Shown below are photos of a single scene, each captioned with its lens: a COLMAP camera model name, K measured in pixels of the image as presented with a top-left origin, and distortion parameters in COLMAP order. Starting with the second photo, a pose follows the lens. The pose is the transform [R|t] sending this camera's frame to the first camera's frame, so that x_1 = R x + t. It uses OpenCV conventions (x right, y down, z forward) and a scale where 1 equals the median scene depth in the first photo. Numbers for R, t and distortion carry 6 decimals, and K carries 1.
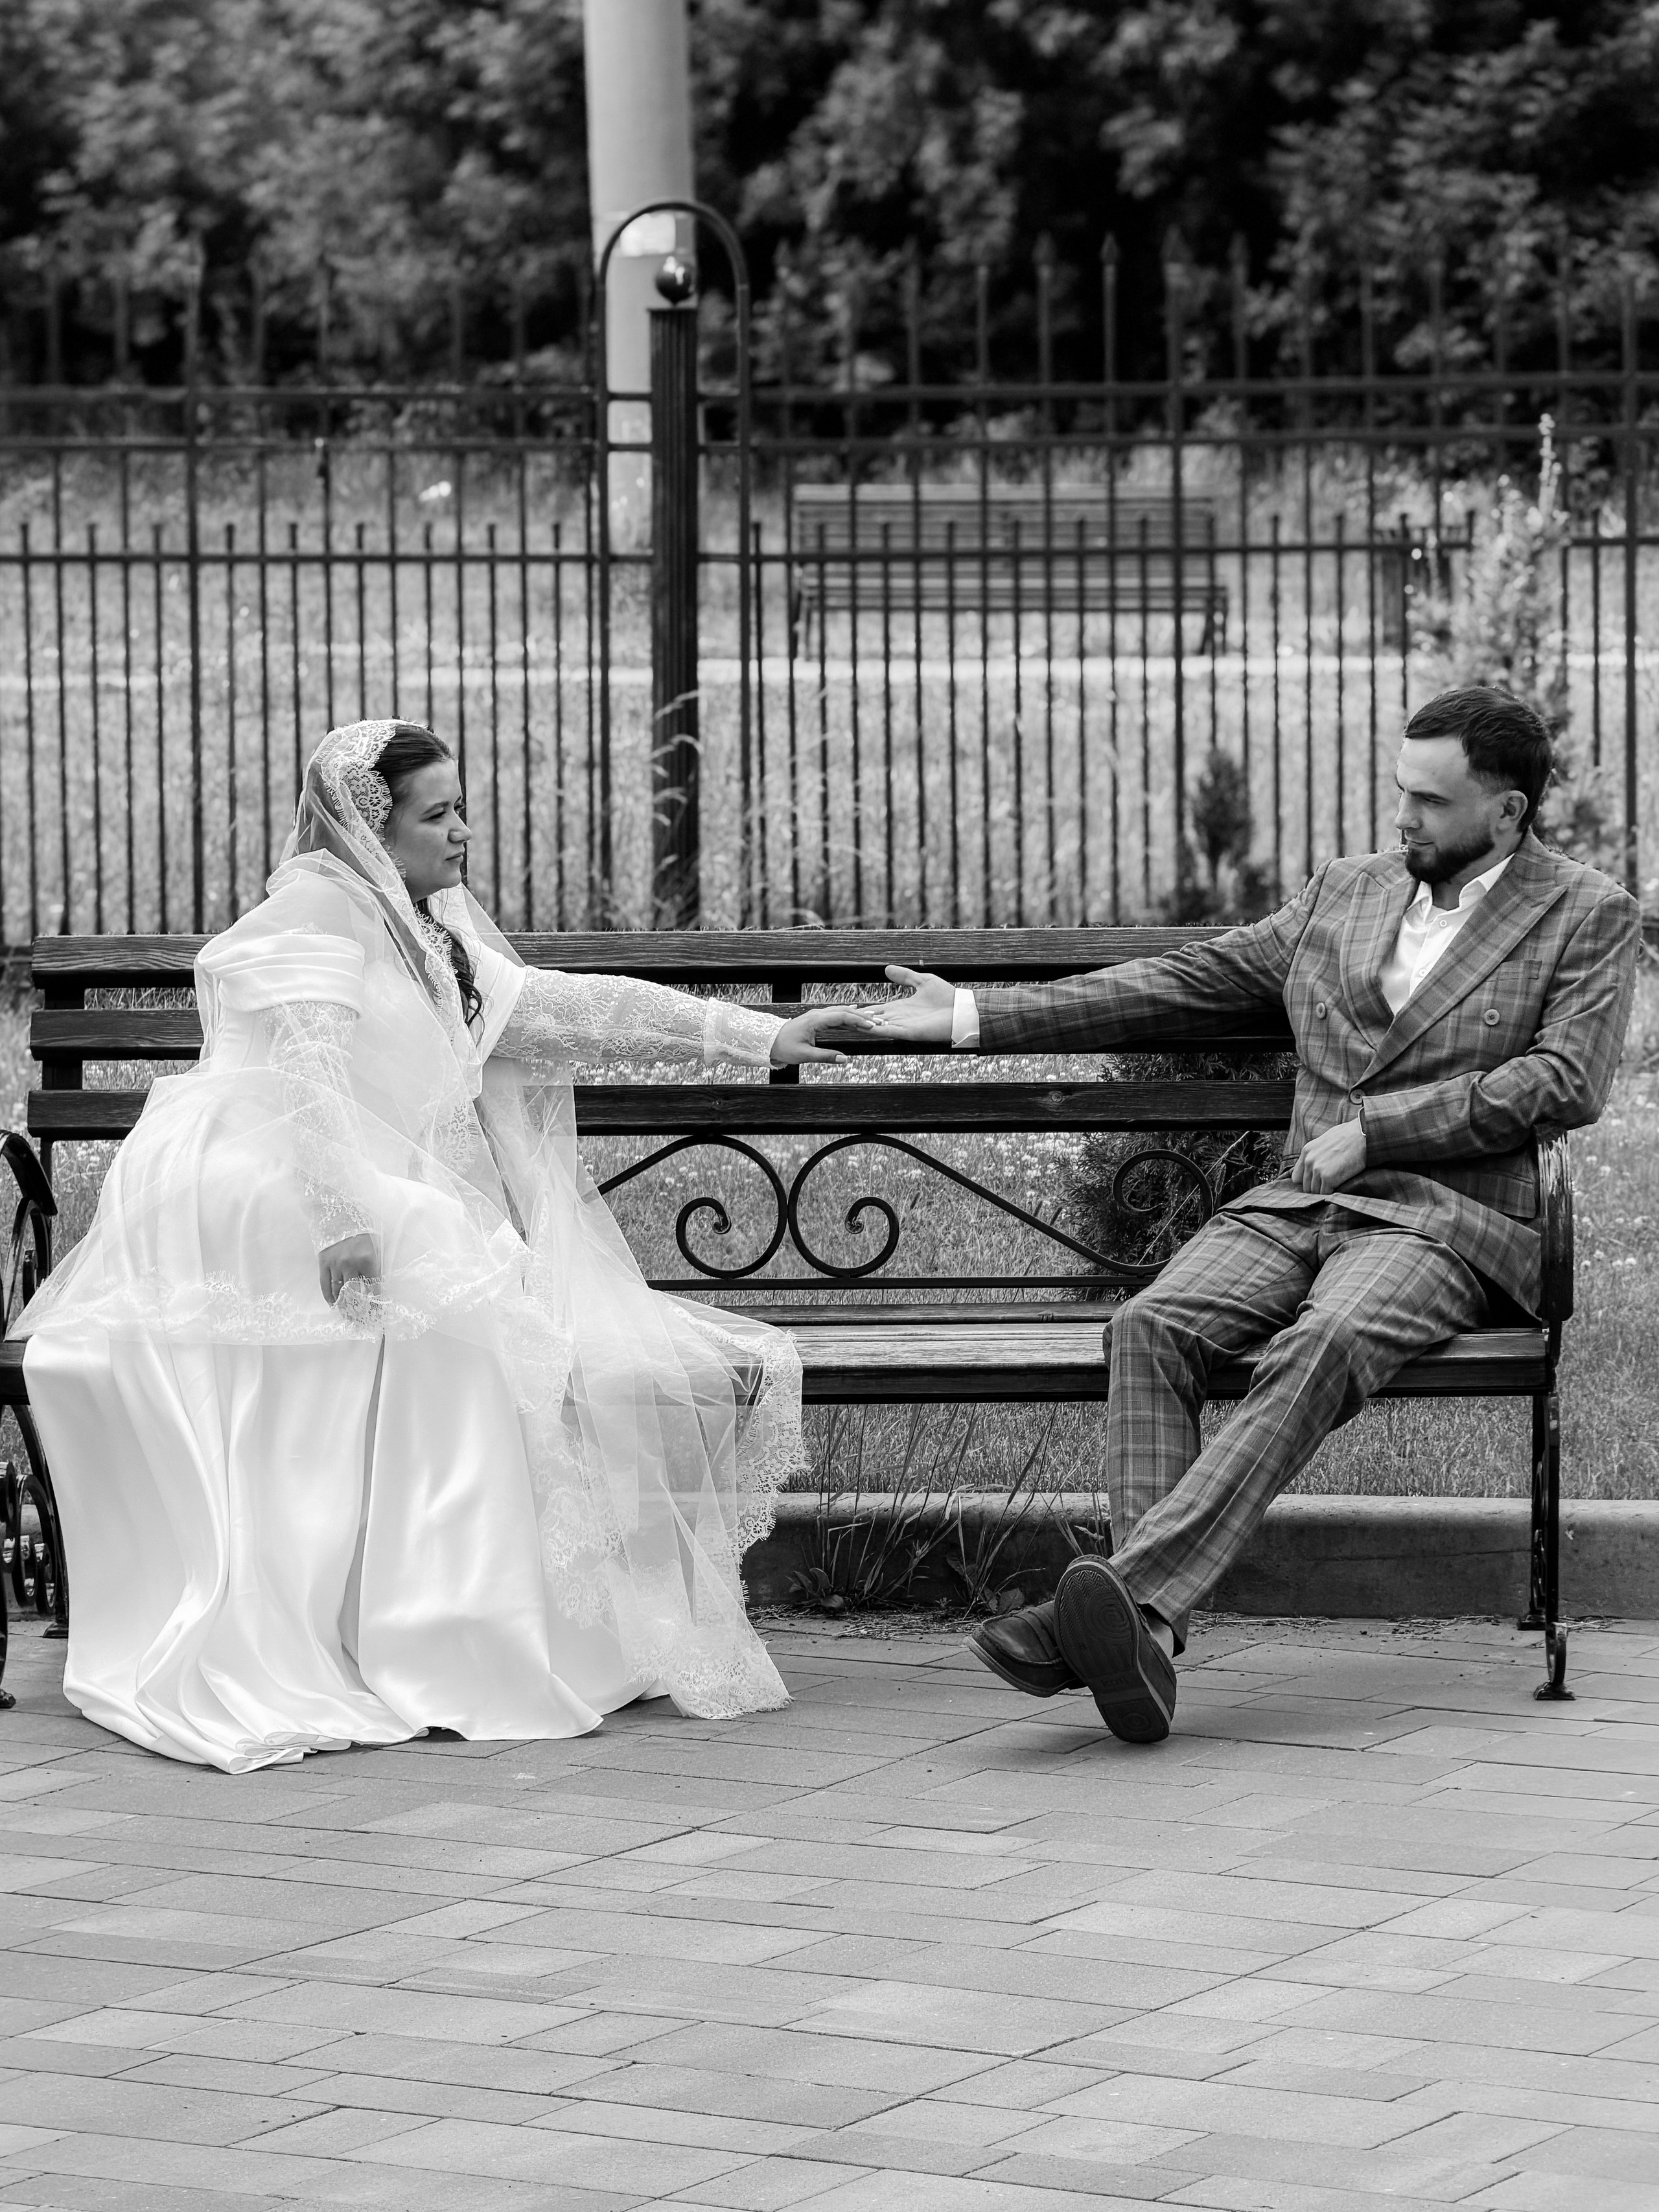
lens RADIAL K [[6660.8, 0, 788.8], [0, 6660.8, 1068.3], [0, 0, 1]] dist [0.324211, -1.214867]
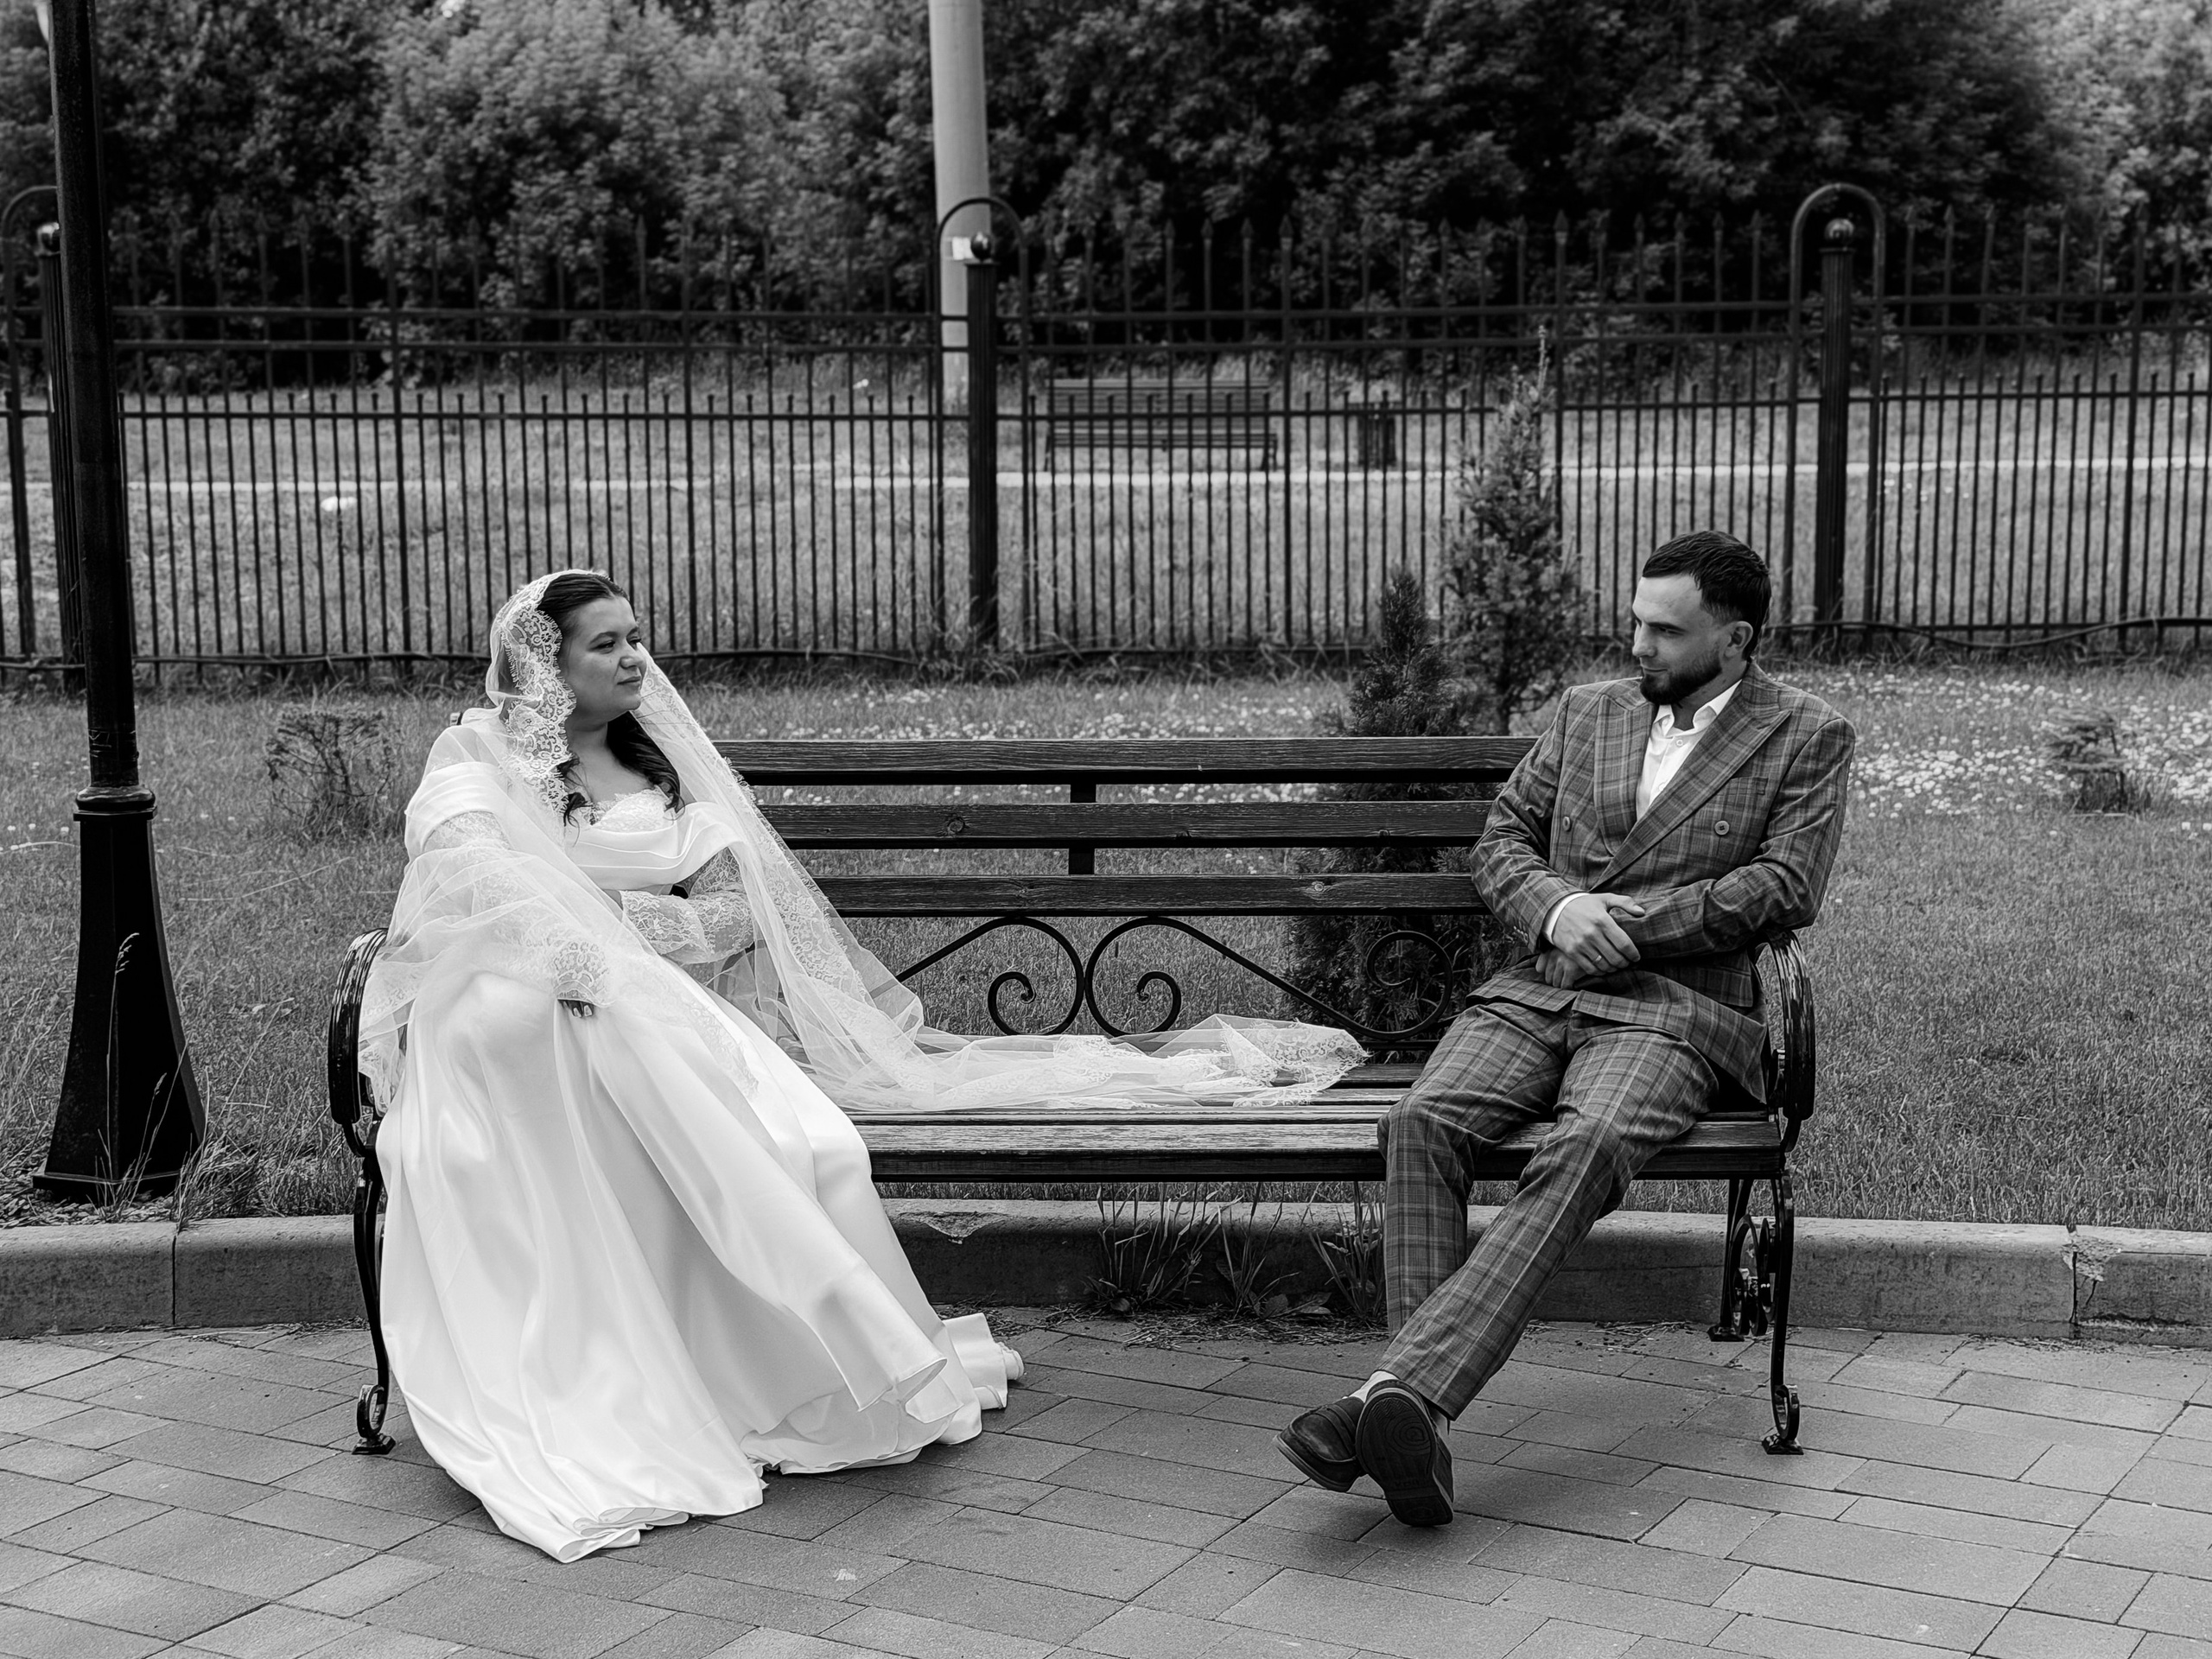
lens RADIAL K [[3054.0, 0, 1094.3], [0, 3054.0, 837.4], [0, 0, 1]] dist [0.142973, -0.001768]
pose [[0.999805, -0.001200, 0.019722, -0.009052], [0.000025, 0.998231, 0.059457, -0.035941], [-0.019759, -0.059445, 0.998036, 0.480035]]
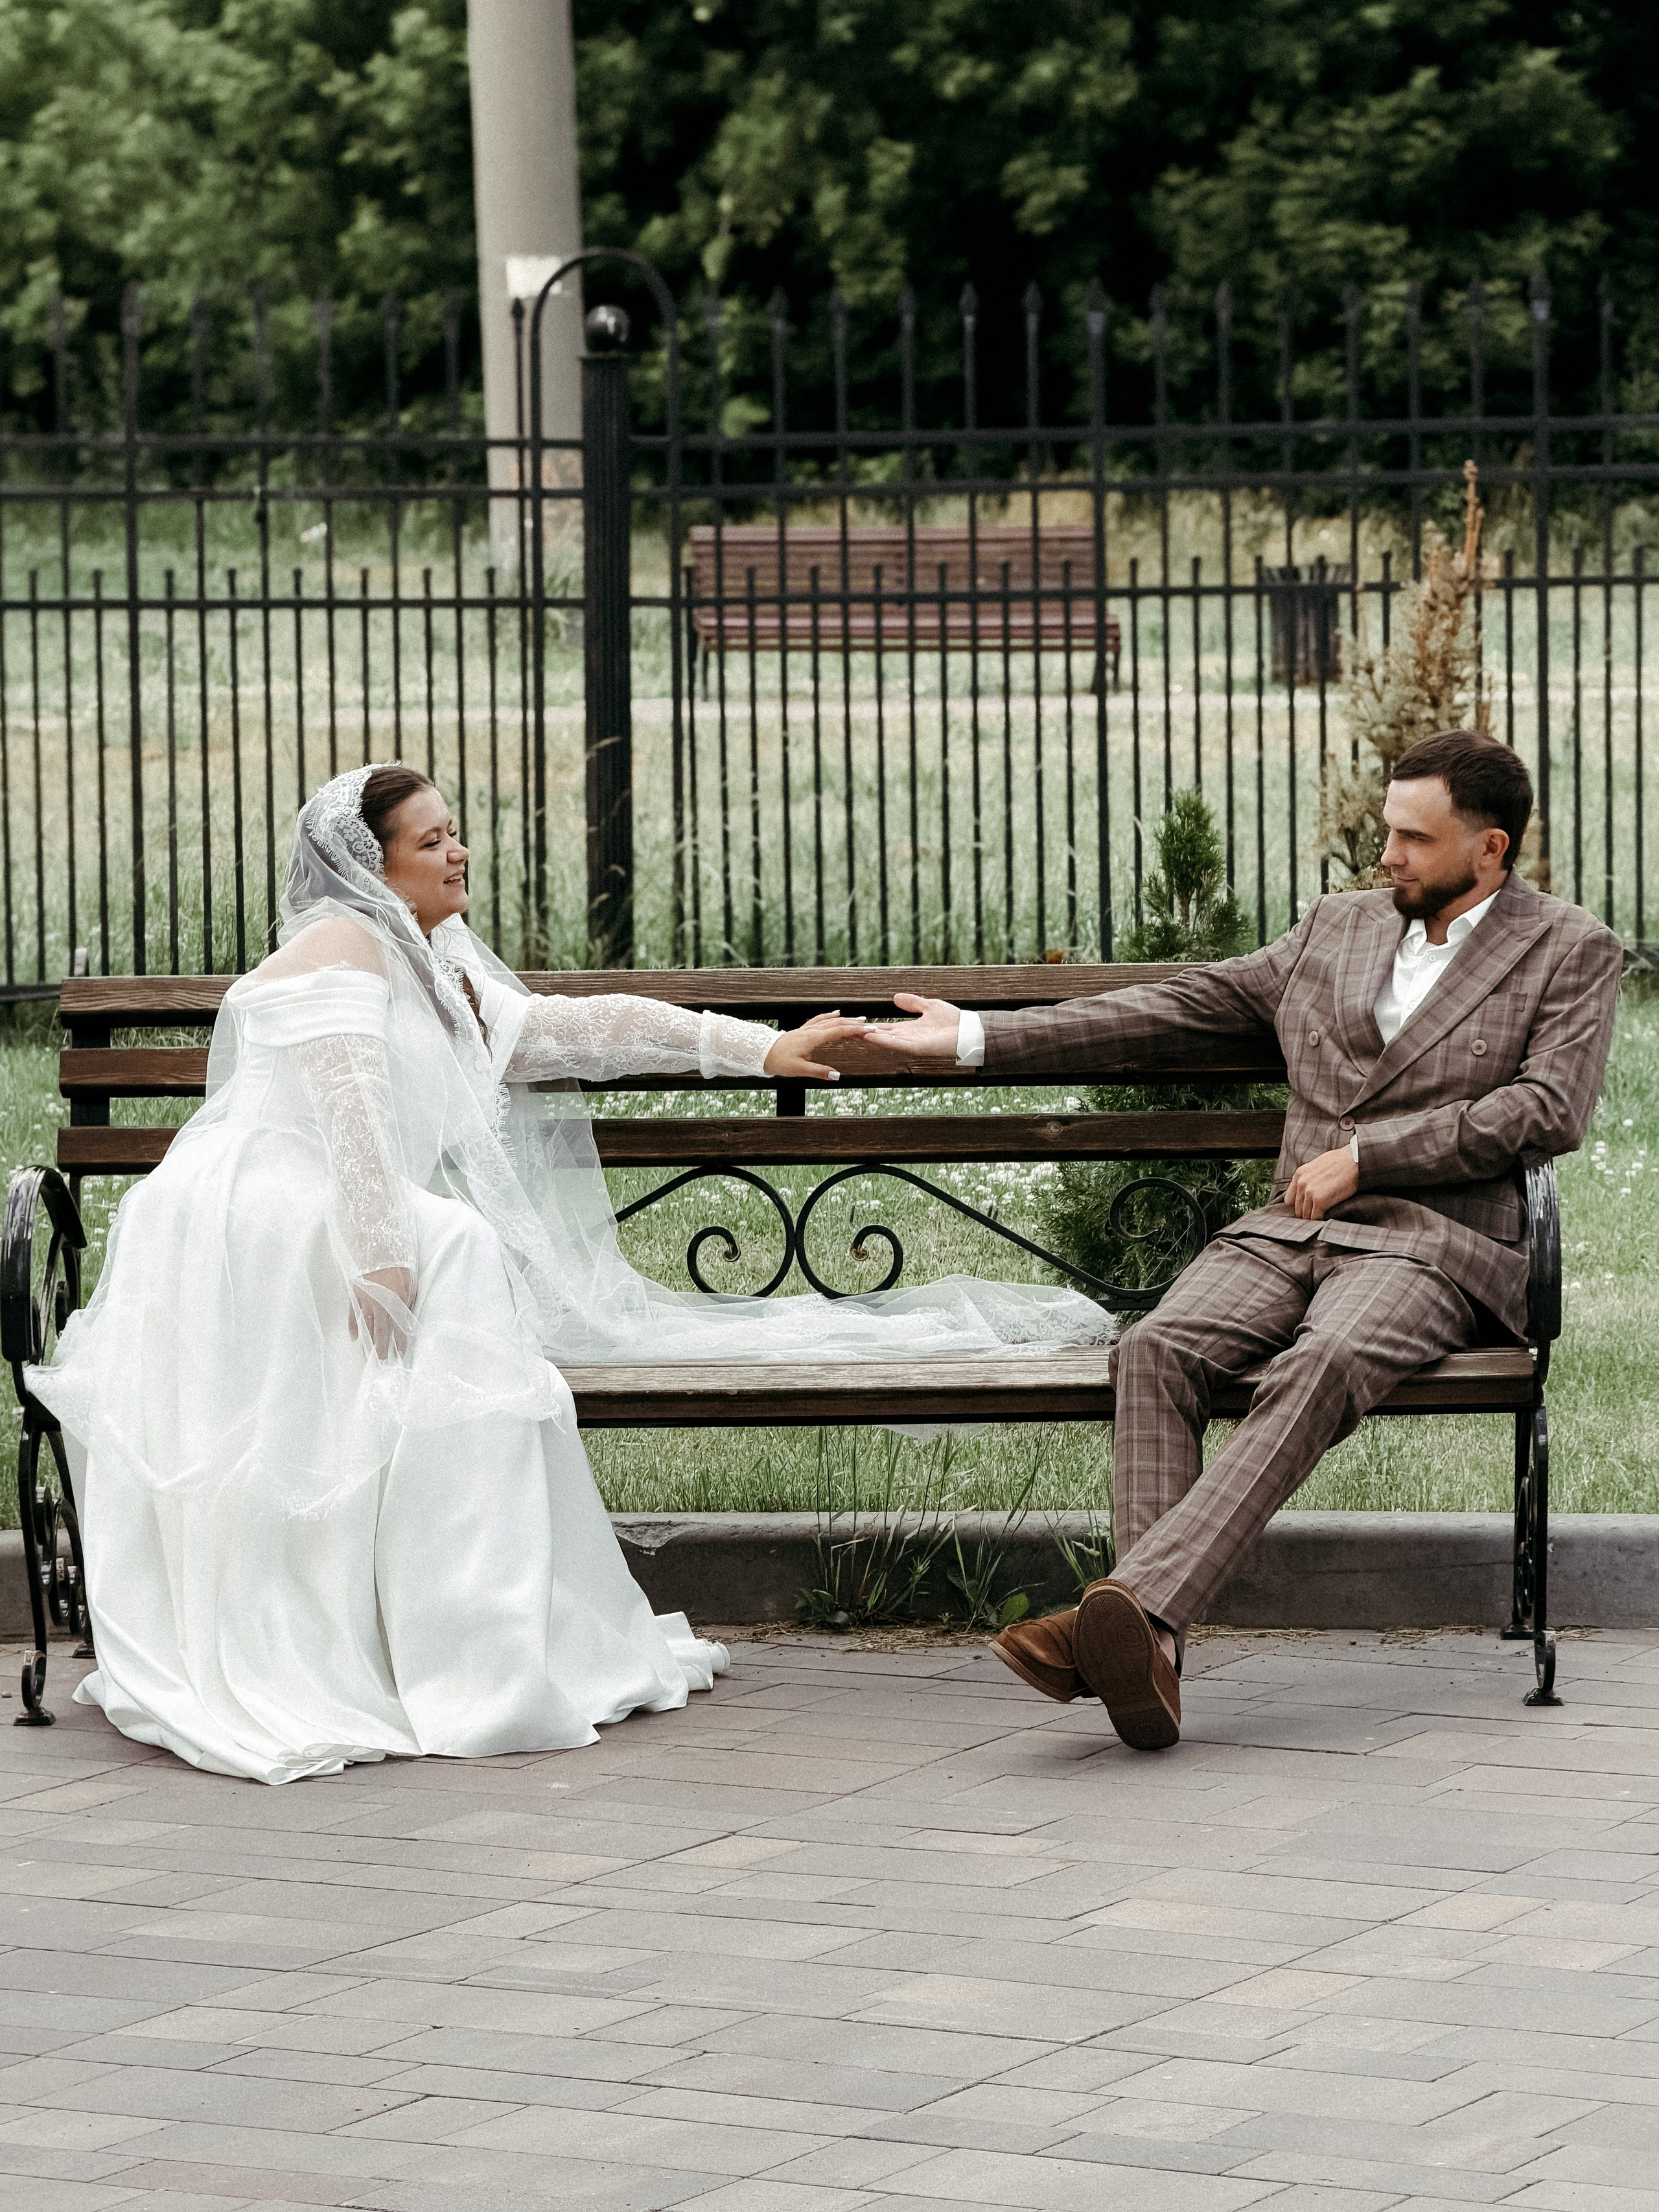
lens RADIAL K [[6660.8, 0, 788.8], [0, 6660.8, 1068.3], [0, 0, 1]] dist [0.324211, -1.214867]
pose [[0.999758, -0.005586, 0.021276, -0.023322], [0.005701, 0.999970, -0.005308, 0.000369], [-0.021245, 0.005428, 0.999760, -0.034435]]
